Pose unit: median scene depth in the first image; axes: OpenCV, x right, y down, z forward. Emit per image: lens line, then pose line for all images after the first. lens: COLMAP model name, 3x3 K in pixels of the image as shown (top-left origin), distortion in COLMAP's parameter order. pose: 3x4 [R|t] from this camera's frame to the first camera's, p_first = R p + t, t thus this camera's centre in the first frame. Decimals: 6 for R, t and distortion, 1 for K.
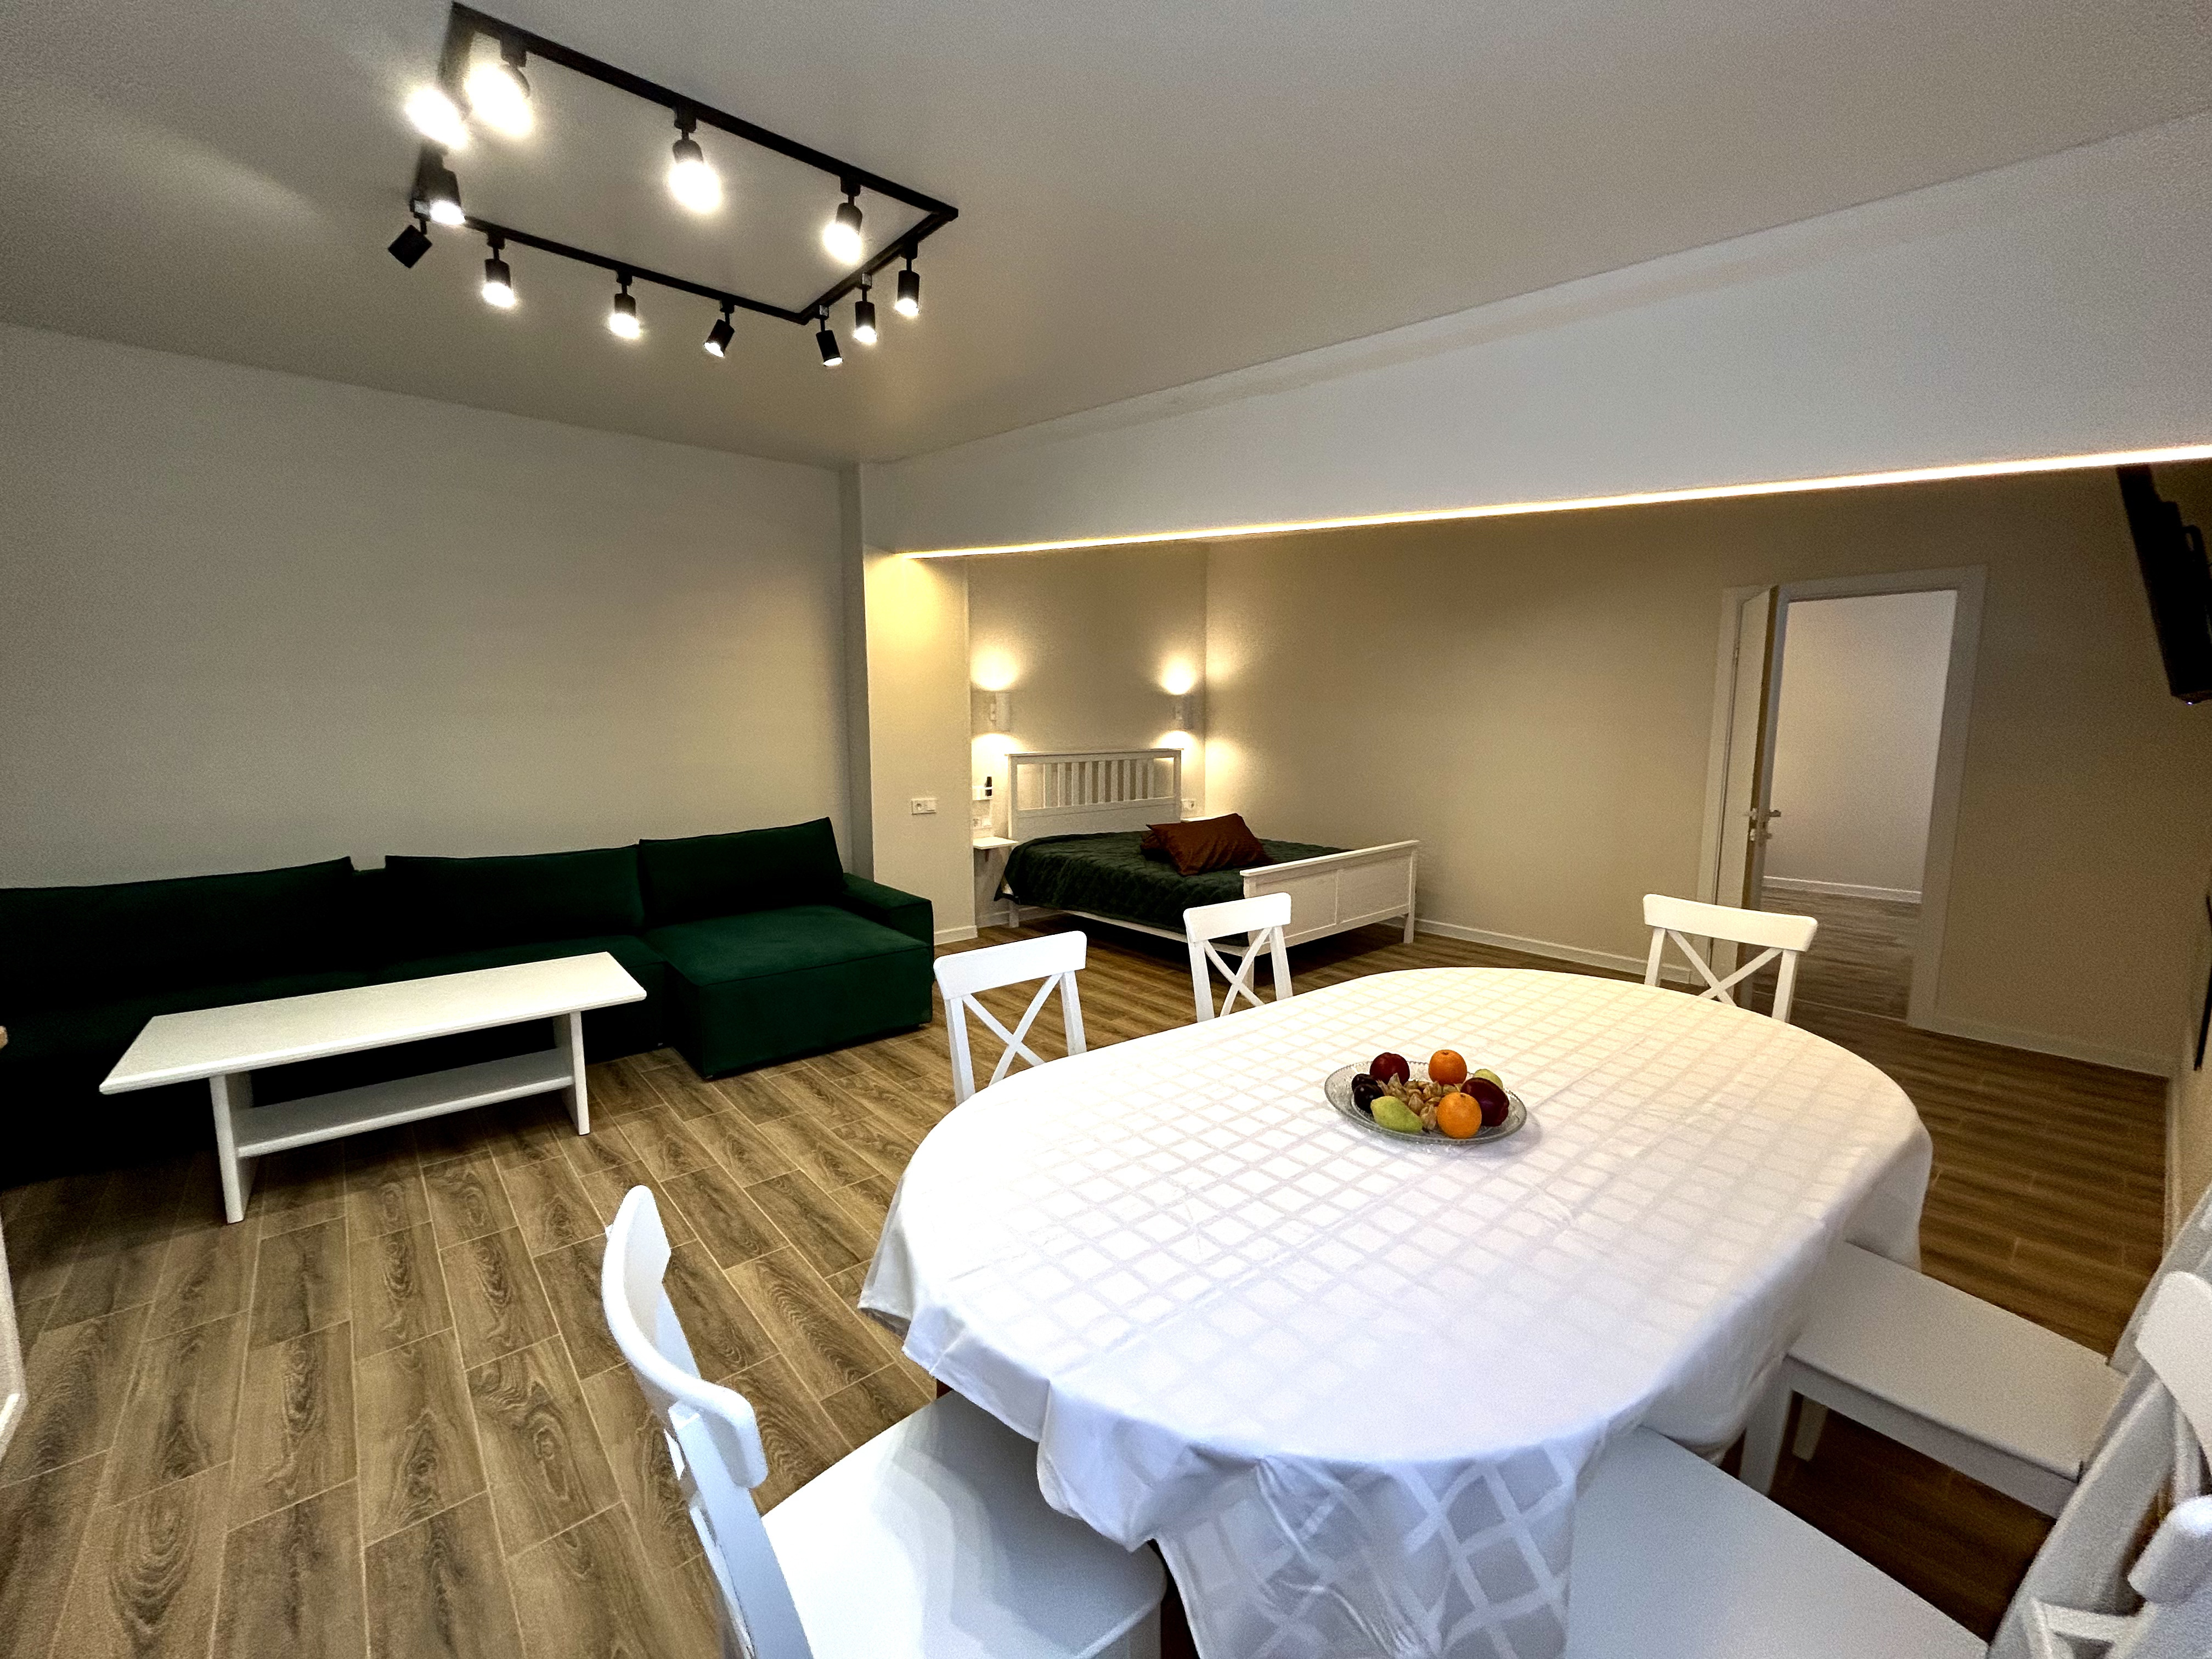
lens RADIAL K [[893.9, 0, 1098.6], [0, 893.9, 827.1], [0, 0, 1]] dist [0.001294, 0.000013]
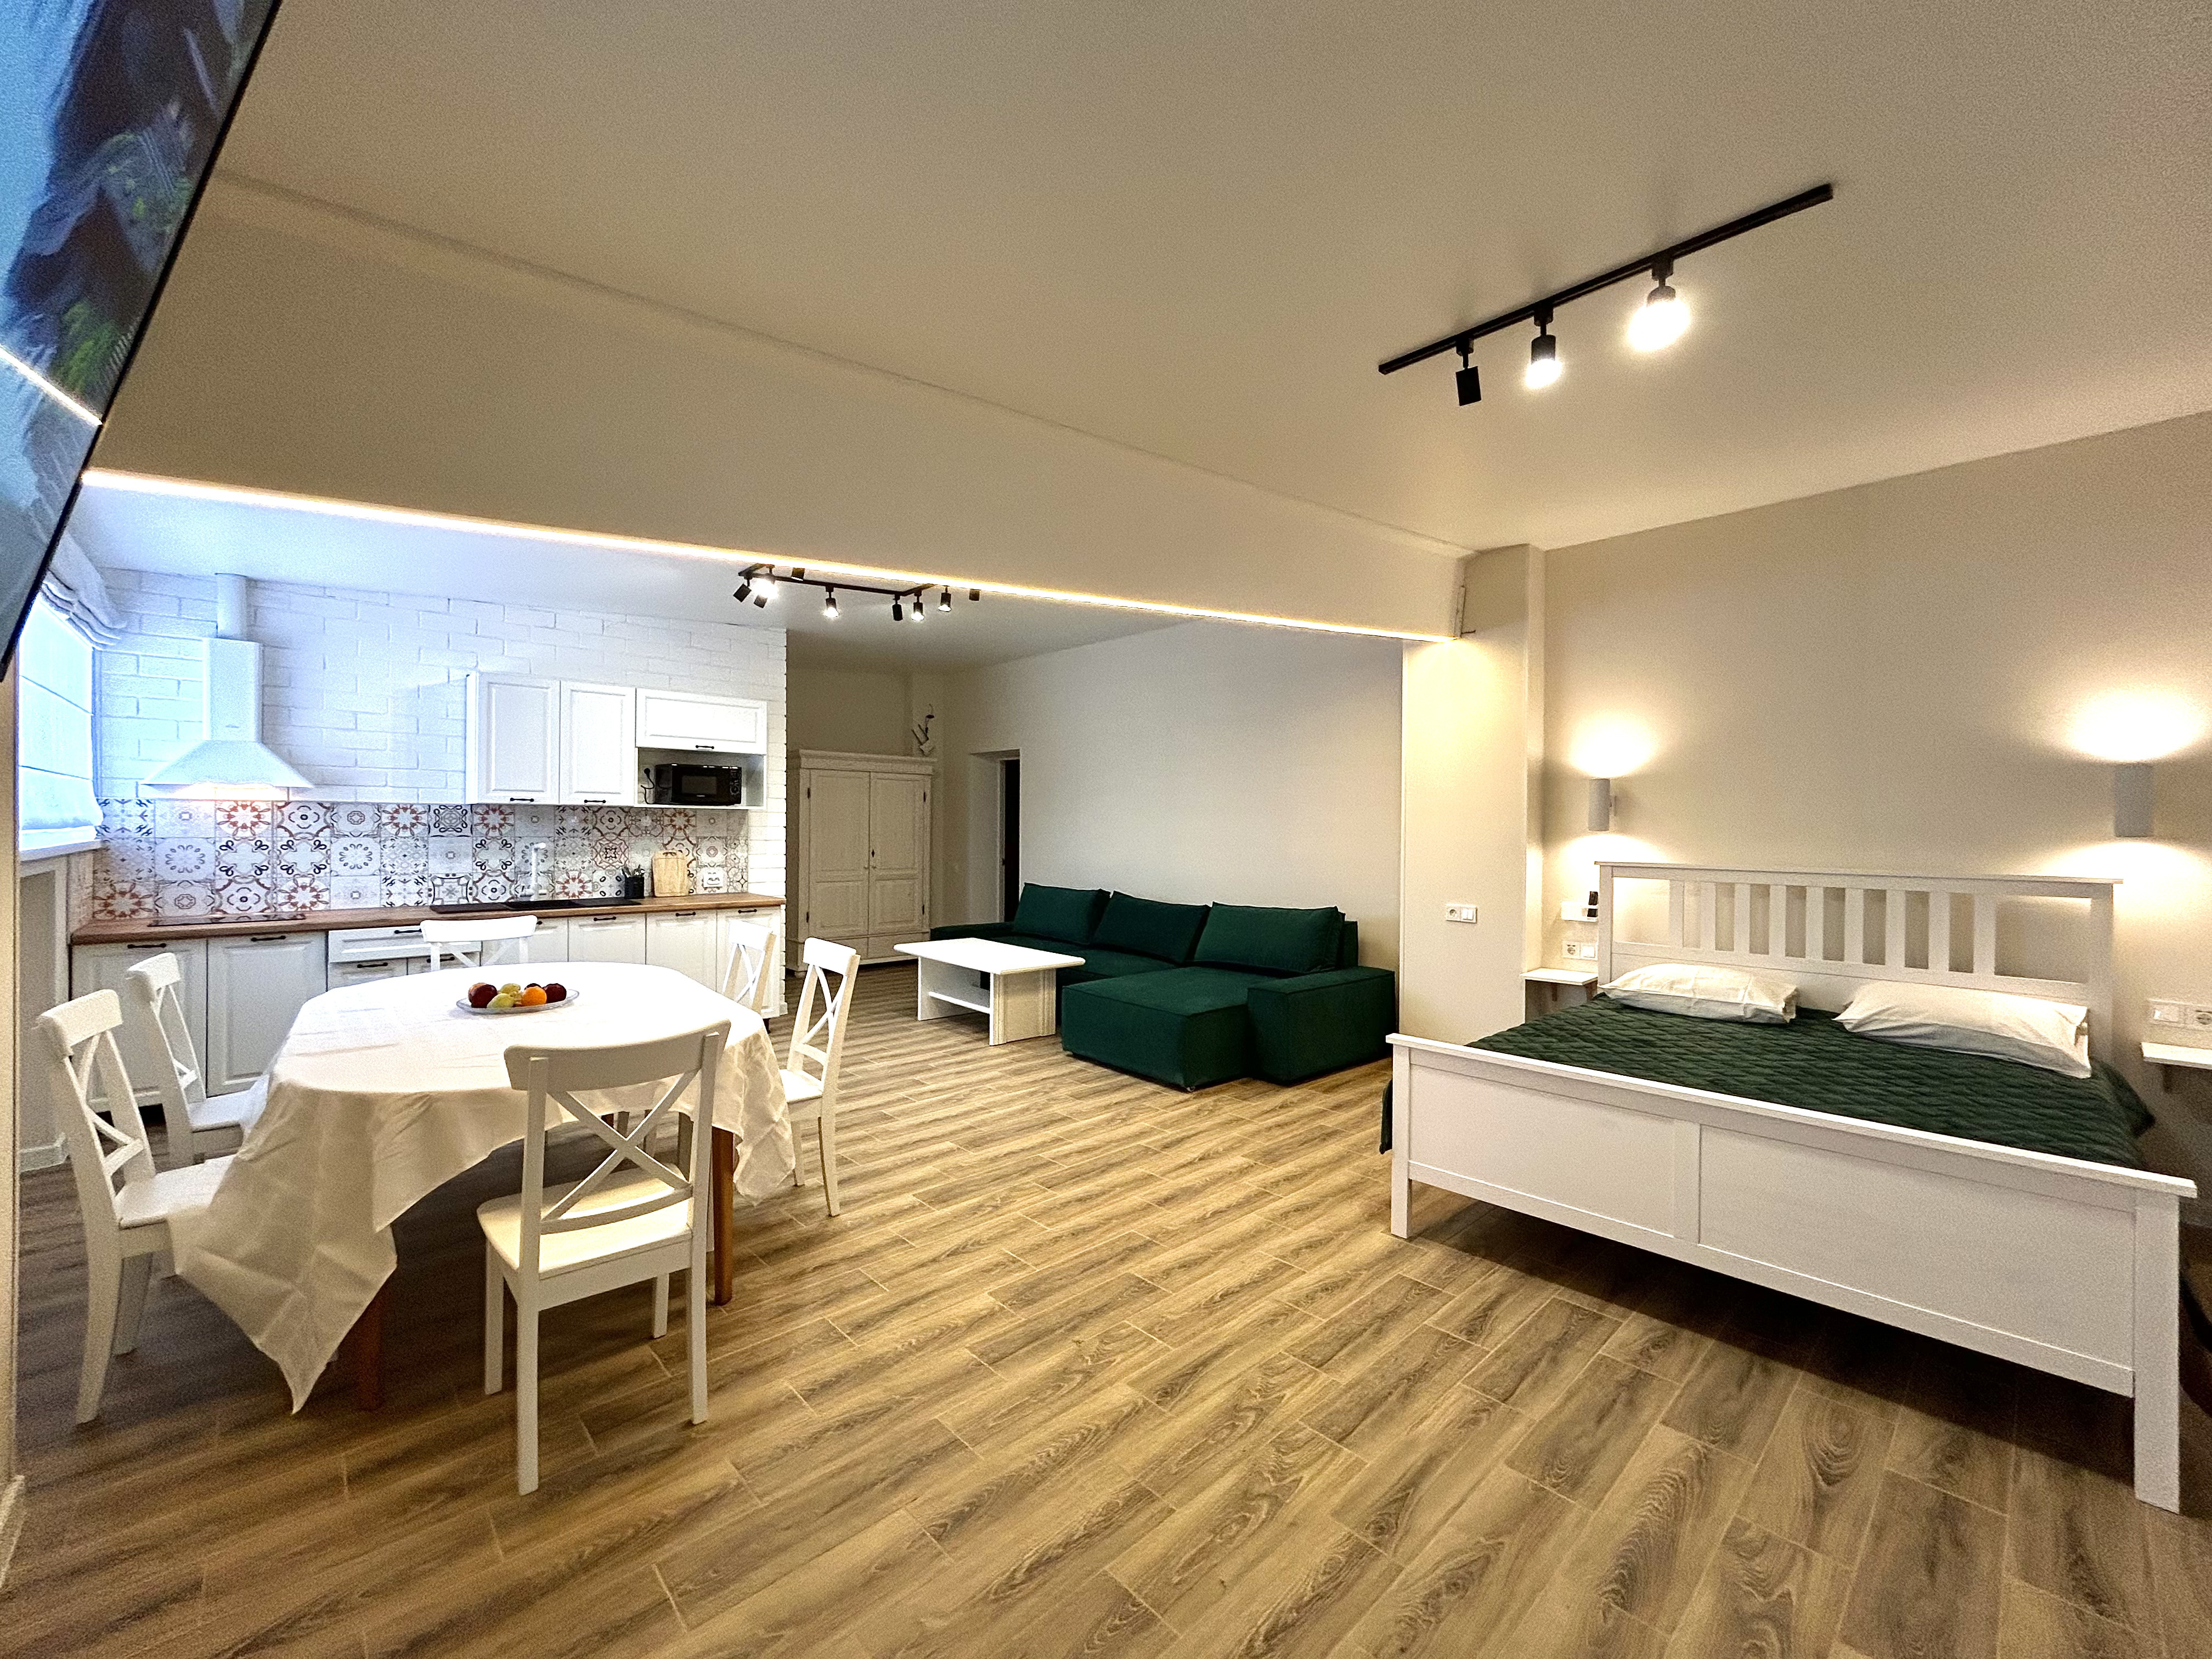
lens RADIAL K [[899.2, 0, 1103.4], [0, 899.2, 824.8], [0, 0, 1]] dist [-0.005287, 0.003327]
pose [[0.045188, 0.001475, -0.998977, 1.465395], [-0.132942, 0.991113, -0.004550, -0.129055], [0.990093, 0.133012, 0.044982, 1.334763]]
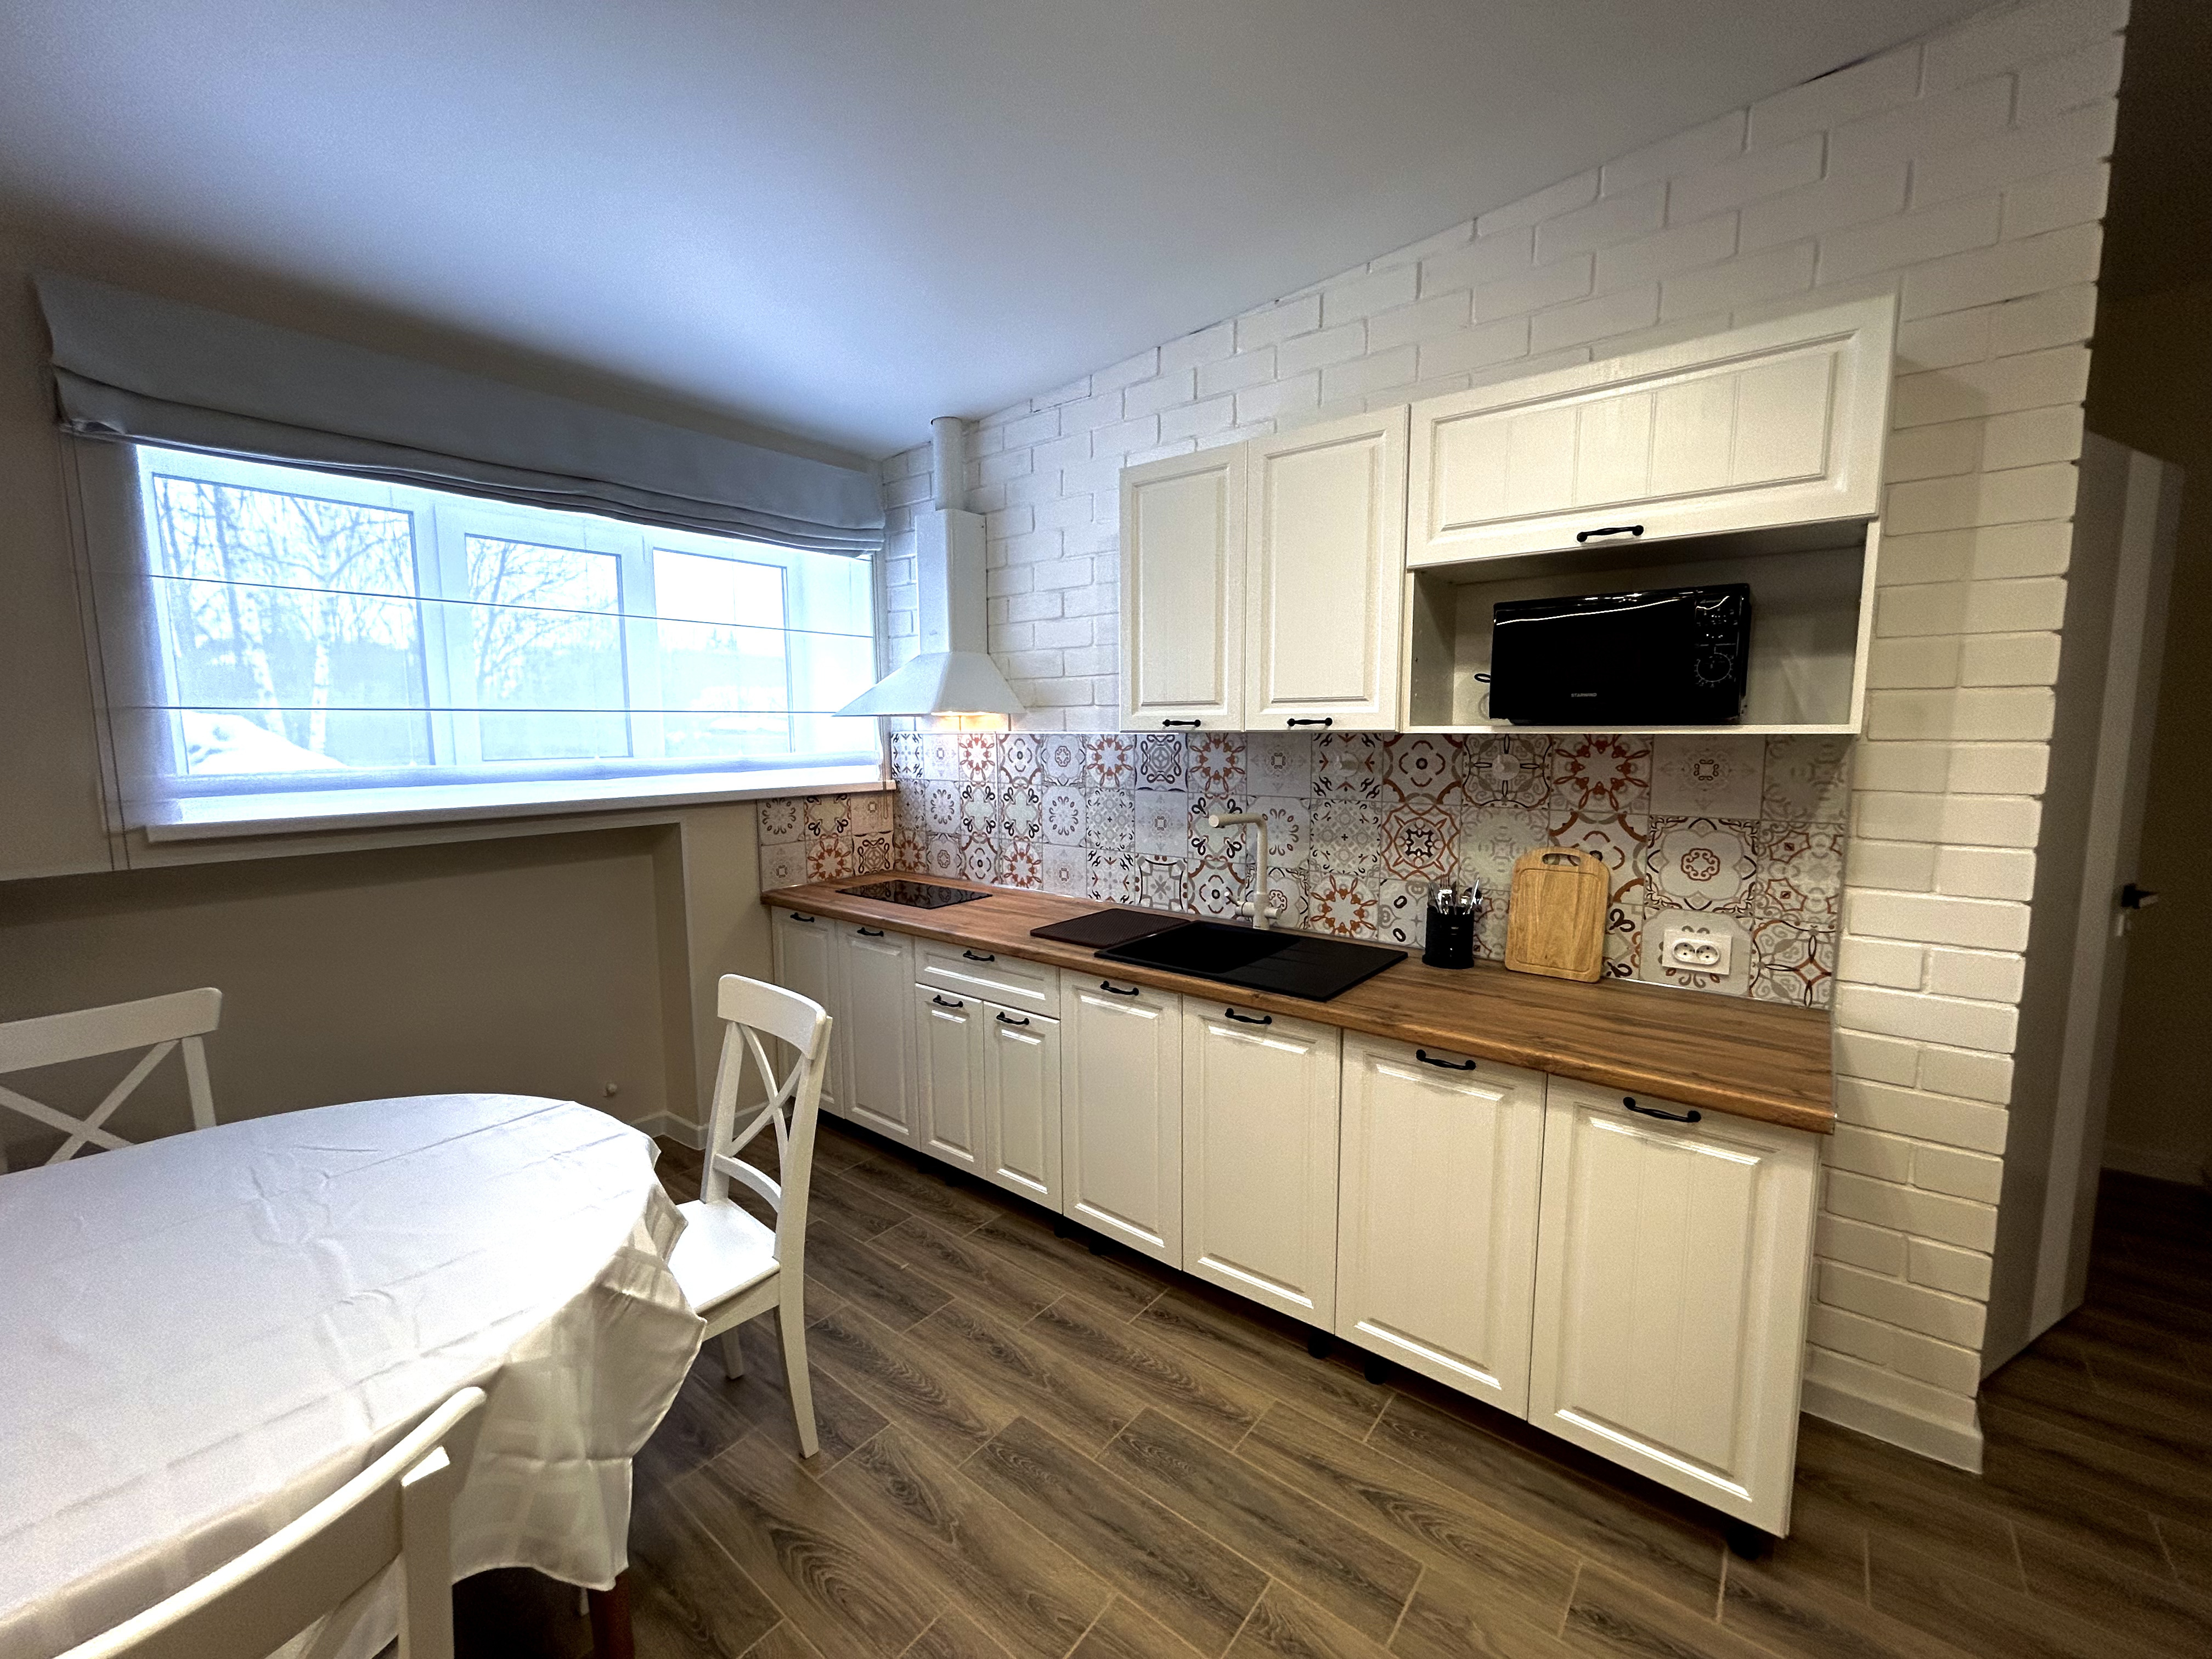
lens RADIAL K [[897.5, 0, 1101.0], [0, 897.5, 828.4], [0, 0, 1]] dist [0.000295, -0.000273]
pose [[-0.982143, 0.026916, -0.186198, -0.296144], [-0.017446, 0.972418, 0.232591, -0.133015], [0.187323, 0.231687, -0.954584, 1.062470]]
